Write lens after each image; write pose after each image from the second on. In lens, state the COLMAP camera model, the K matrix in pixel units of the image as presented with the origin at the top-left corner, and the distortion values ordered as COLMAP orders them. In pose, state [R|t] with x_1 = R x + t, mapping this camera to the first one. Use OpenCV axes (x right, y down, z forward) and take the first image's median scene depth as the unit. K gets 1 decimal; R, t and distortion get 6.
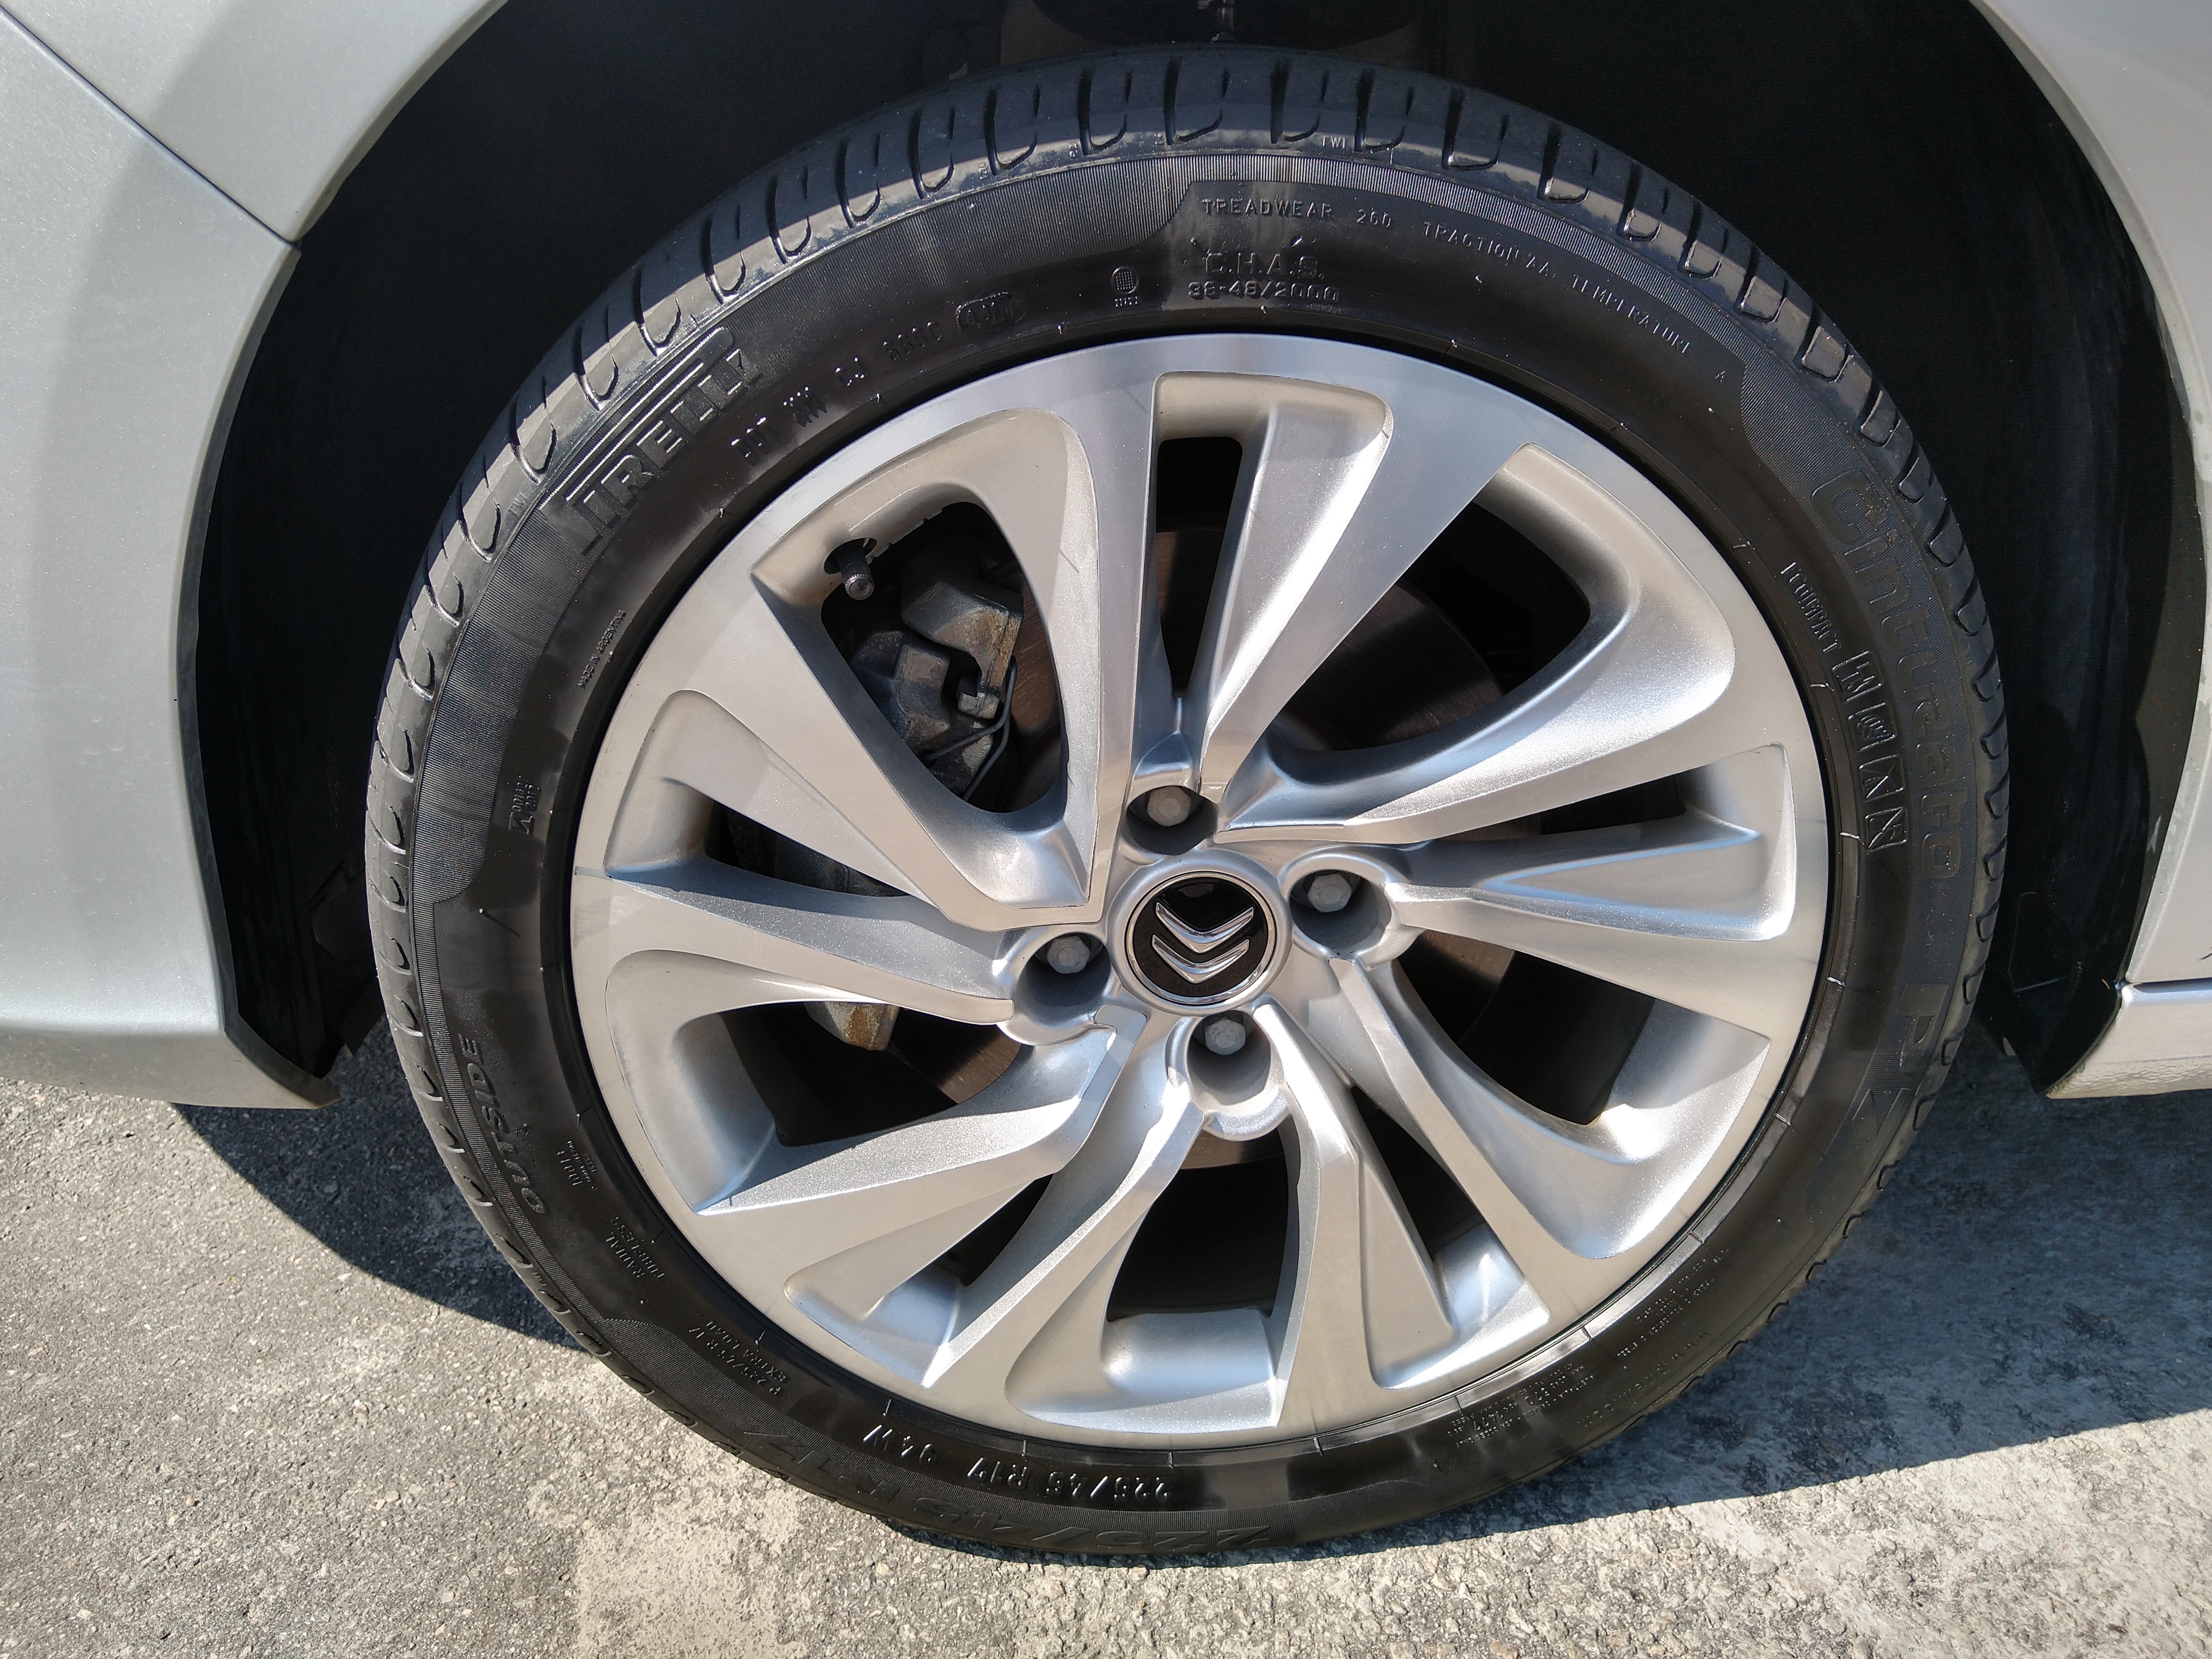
lens RADIAL K [[1687.0, 0, 1101.2], [0, 1687.0, 809.1], [0, 0, 1]] dist [0.030881, -0.021653]
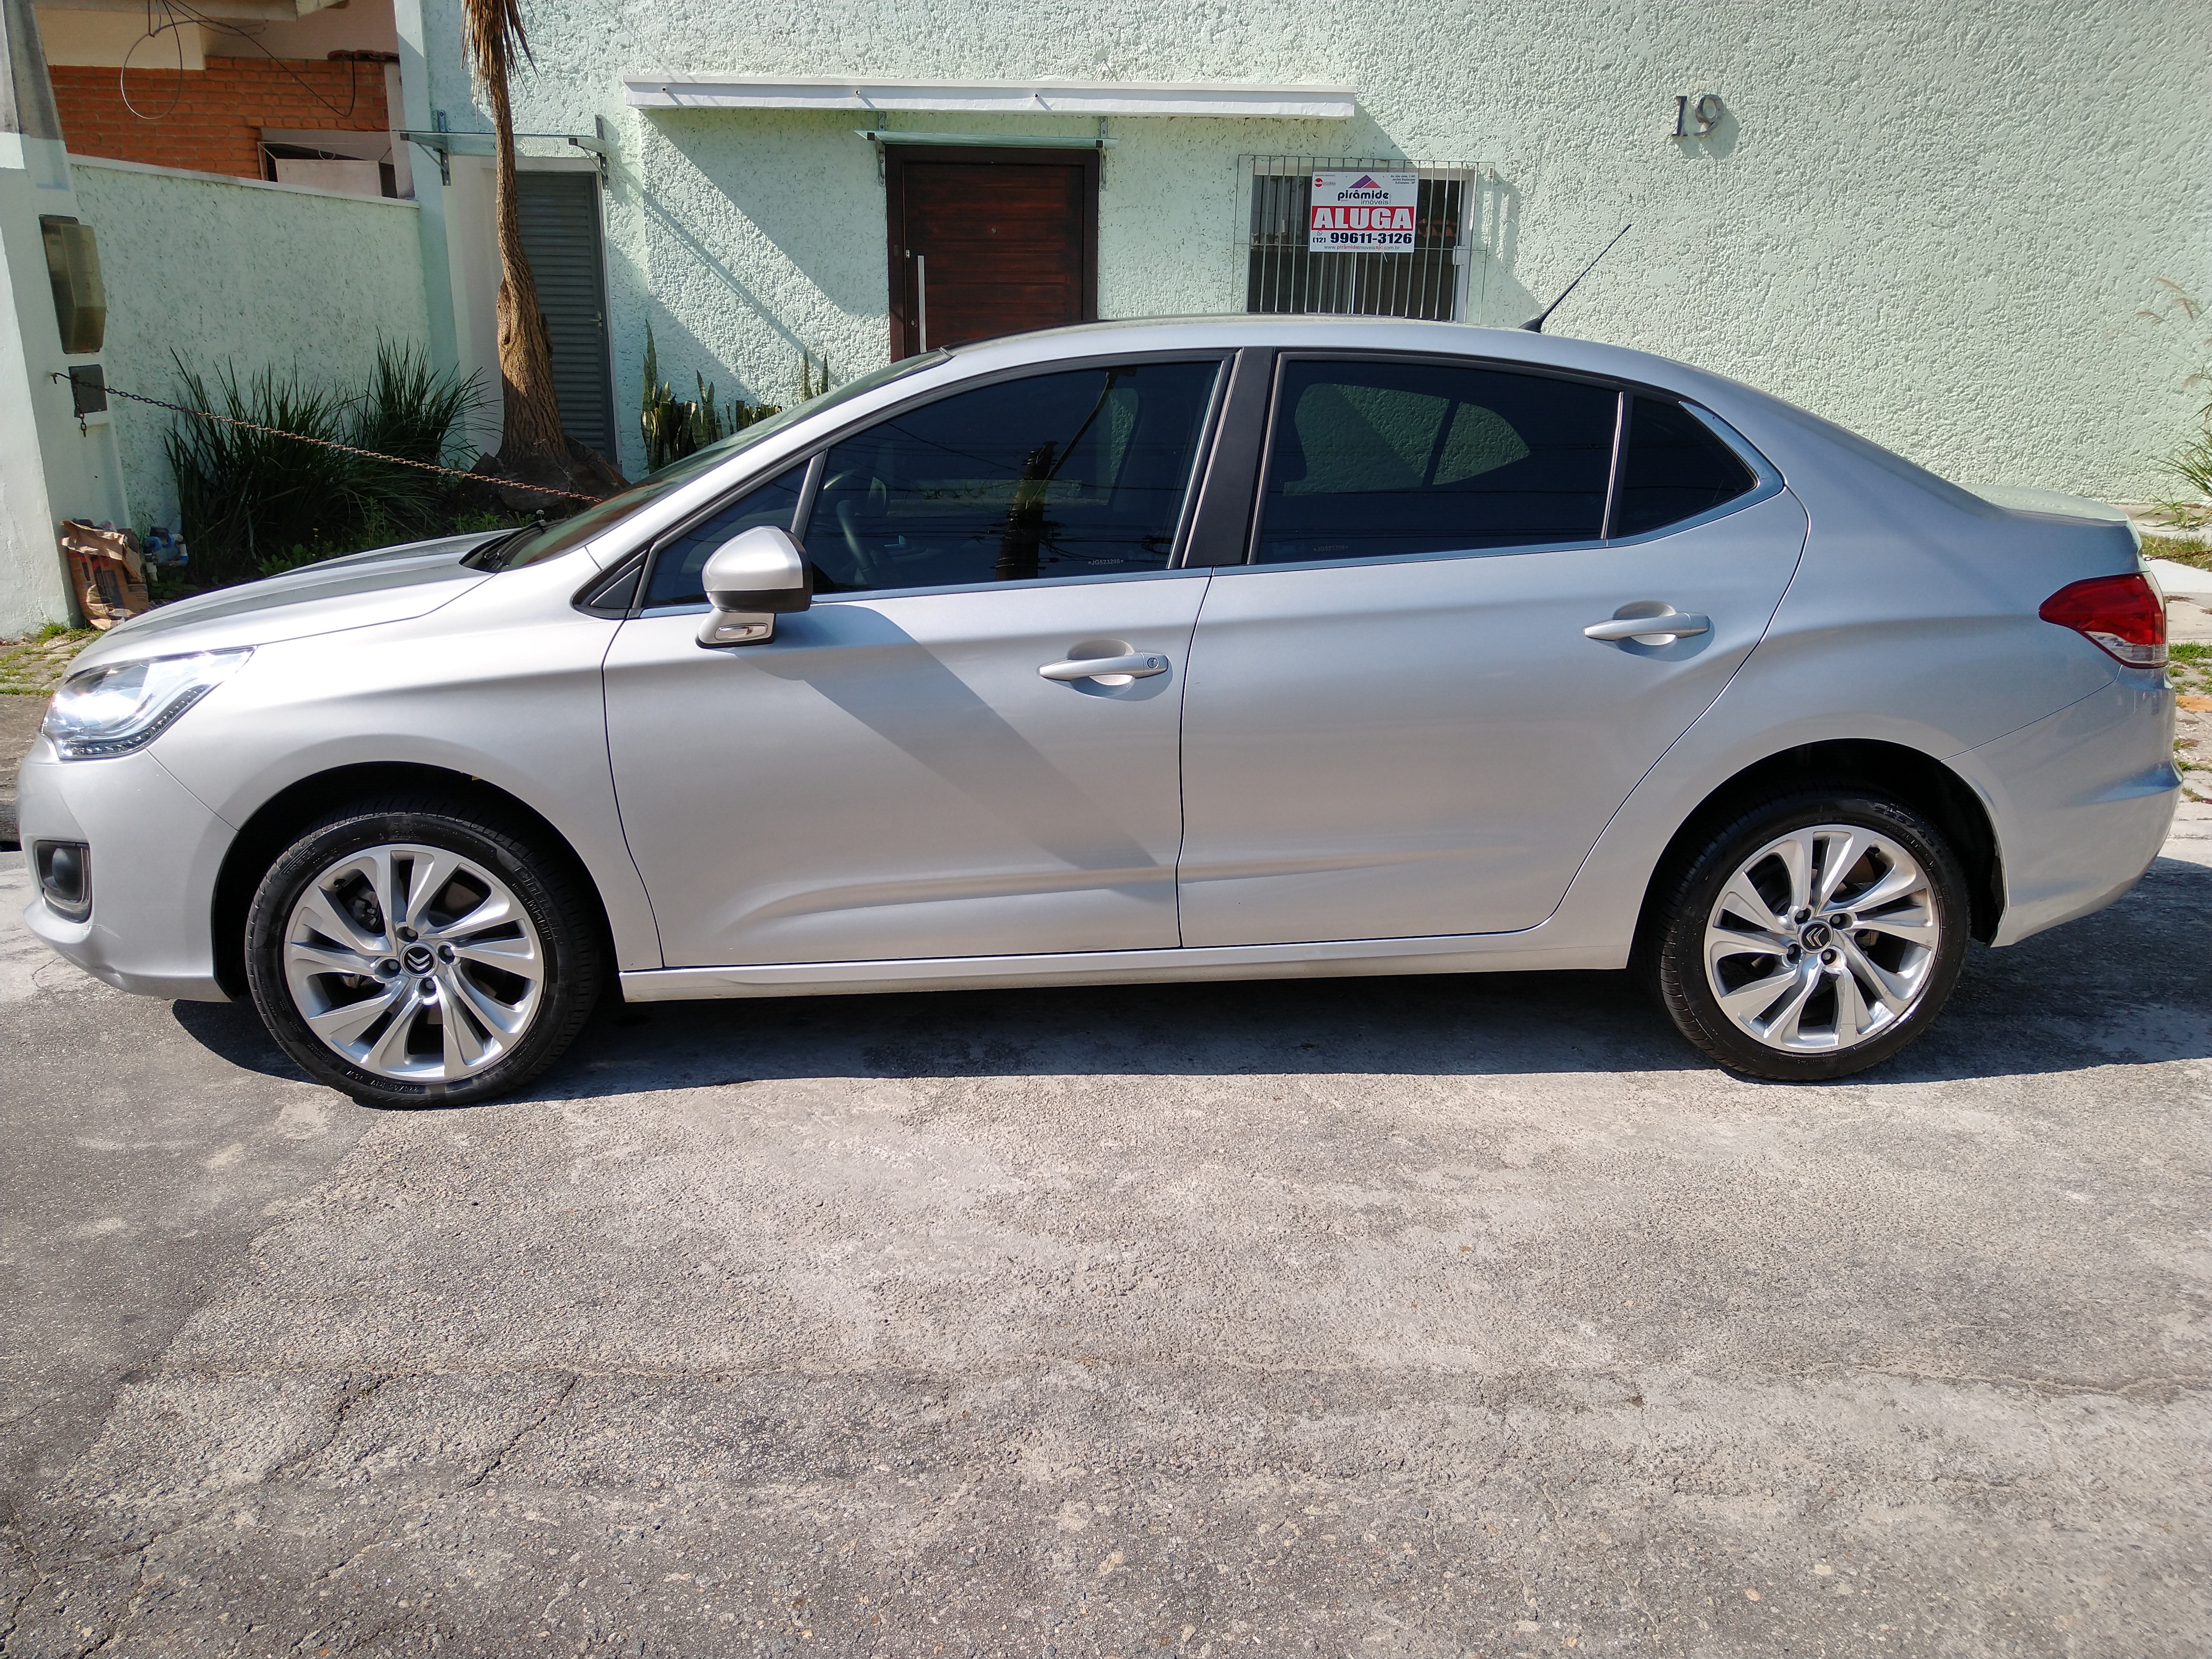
lens RADIAL K [[1687.0, 0, 1093.4], [0, 1687.0, 850.5], [0, 0, 1]] dist [0.030881, -0.021653]
pose [[0.999983, 0.002750, 0.005048, 1.991805], [-0.001884, 0.986420, -0.164232, 0.566463], [-0.005431, 0.164219, 0.986409, -3.899357]]
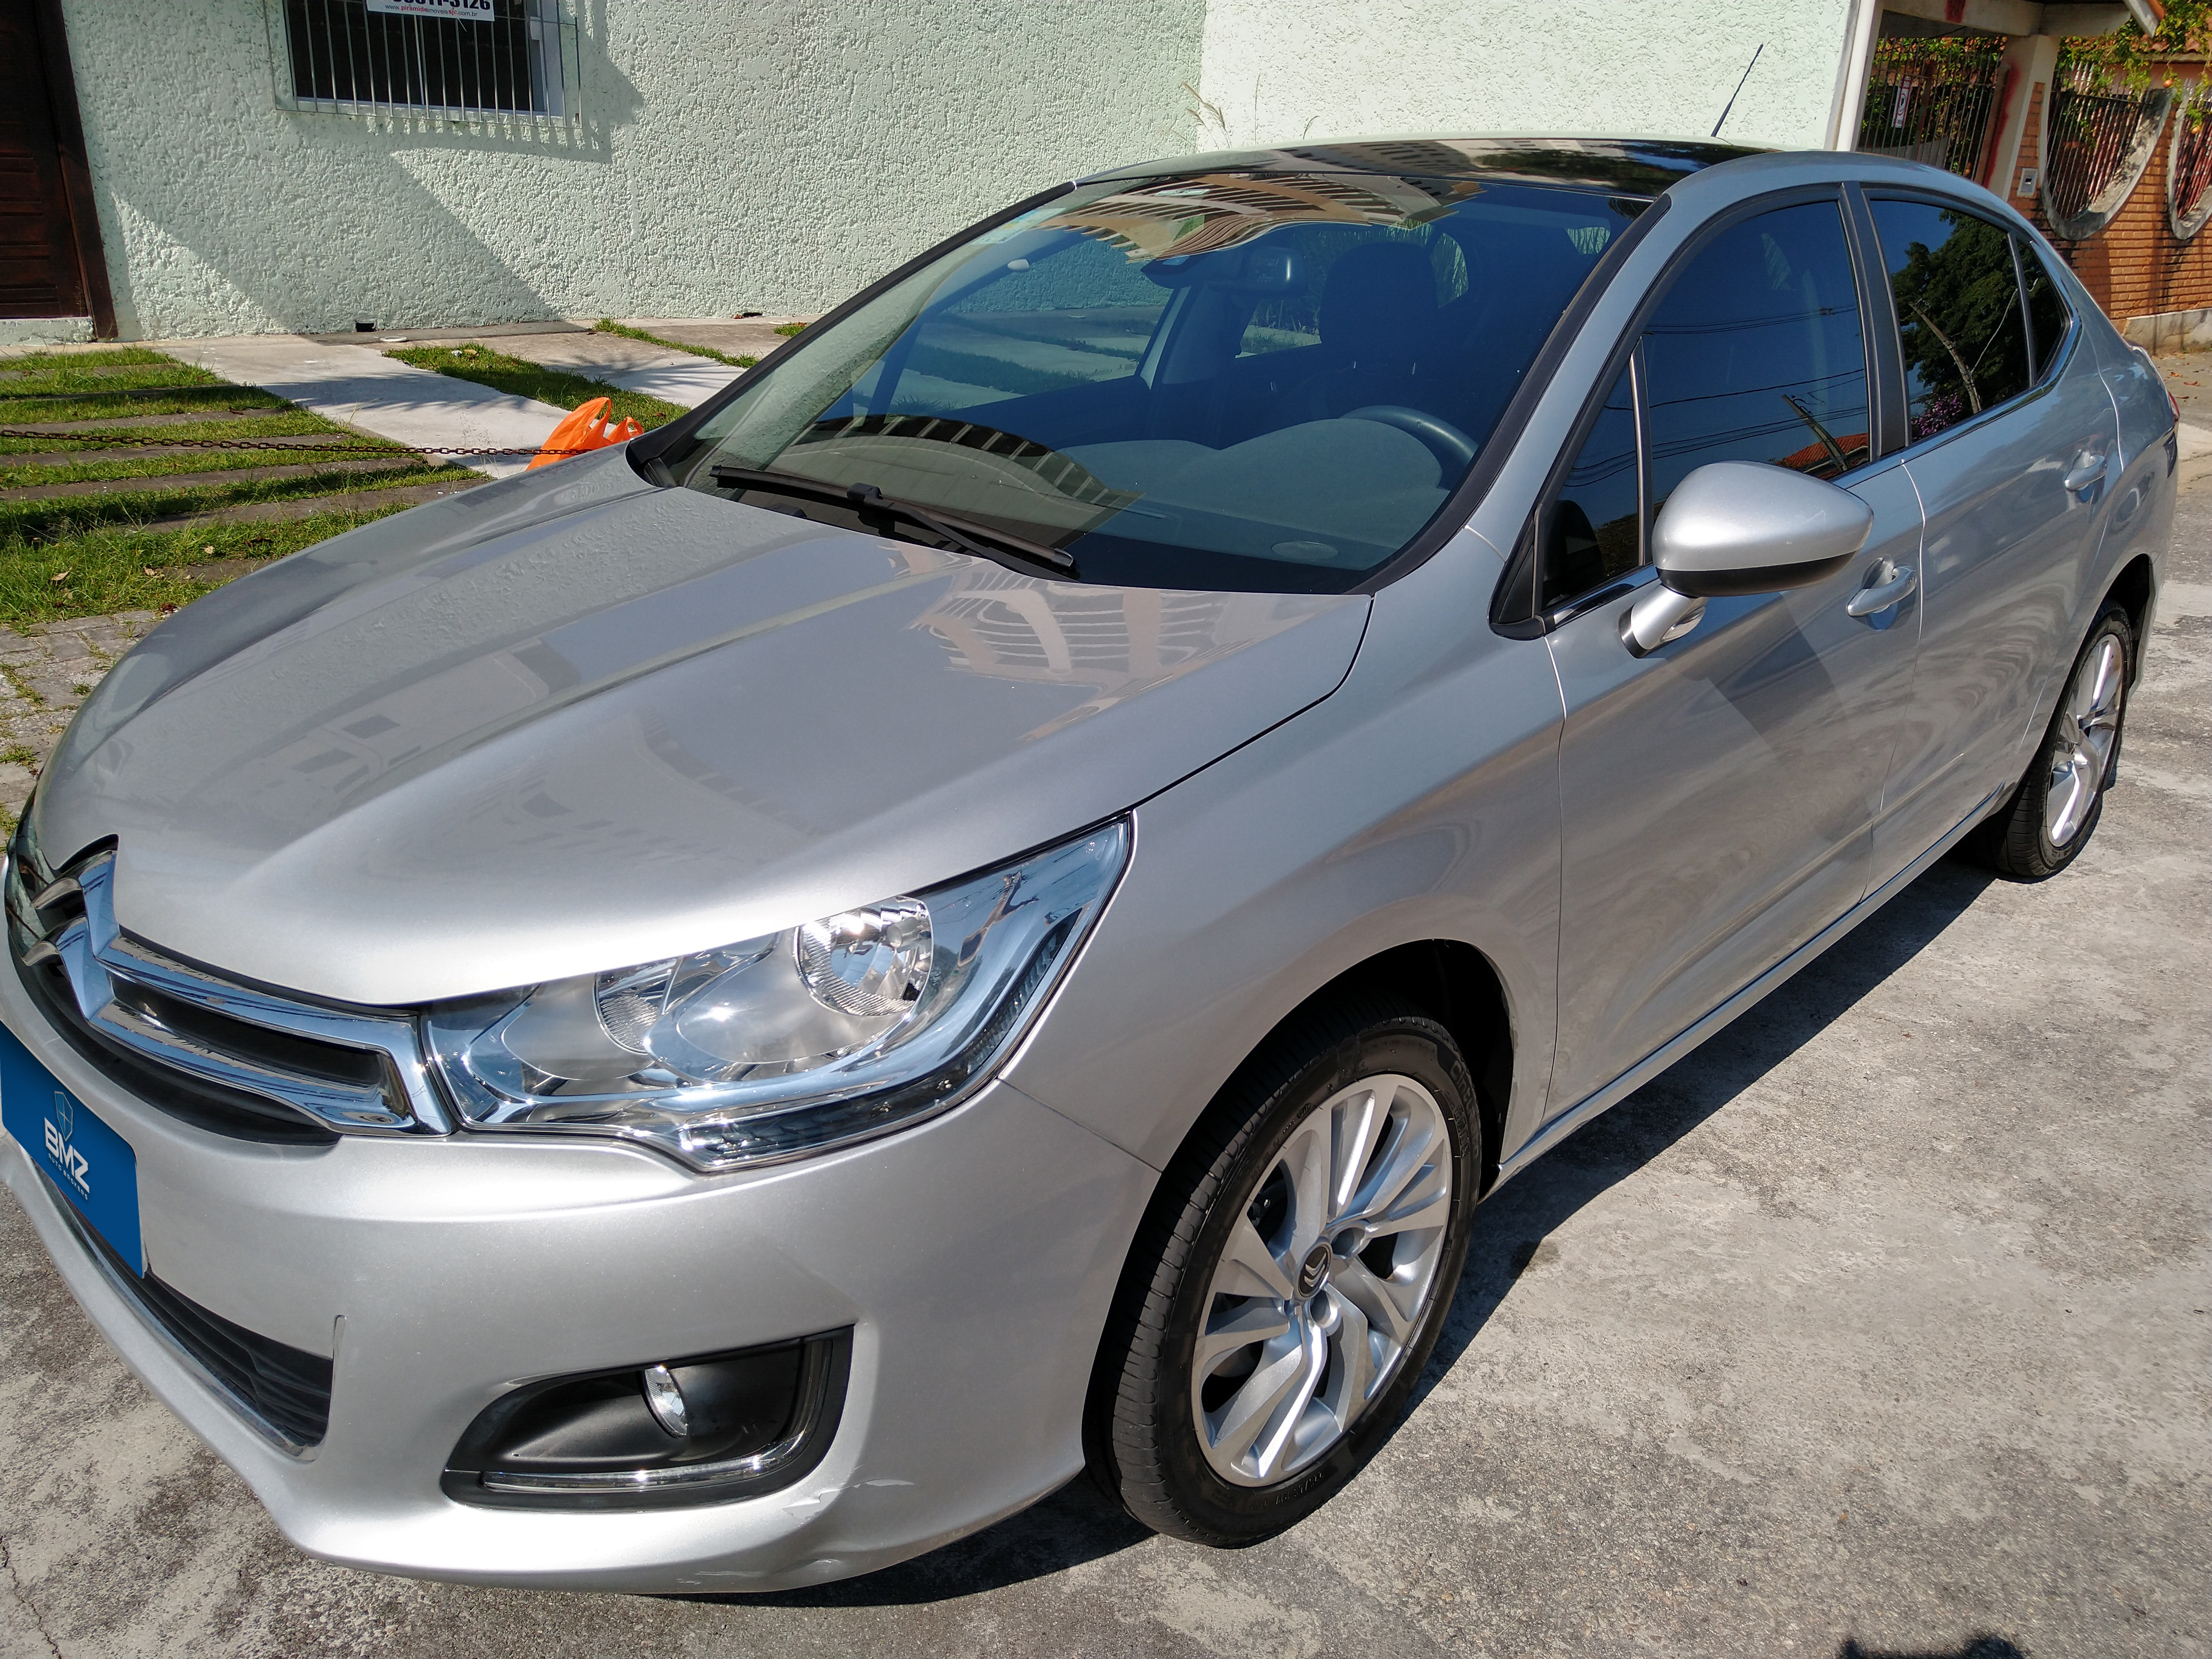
lens RADIAL K [[1687.0, 0, 1110.8], [0, 1687.0, 845.8], [0, 0, 1]] dist [0.030881, -0.021653]
pose [[0.728899, -0.242722, 0.640150, -1.863868], [0.279014, 0.959185, 0.045993, -0.845717], [-0.625186, 0.145086, 0.766872, -1.079963]]
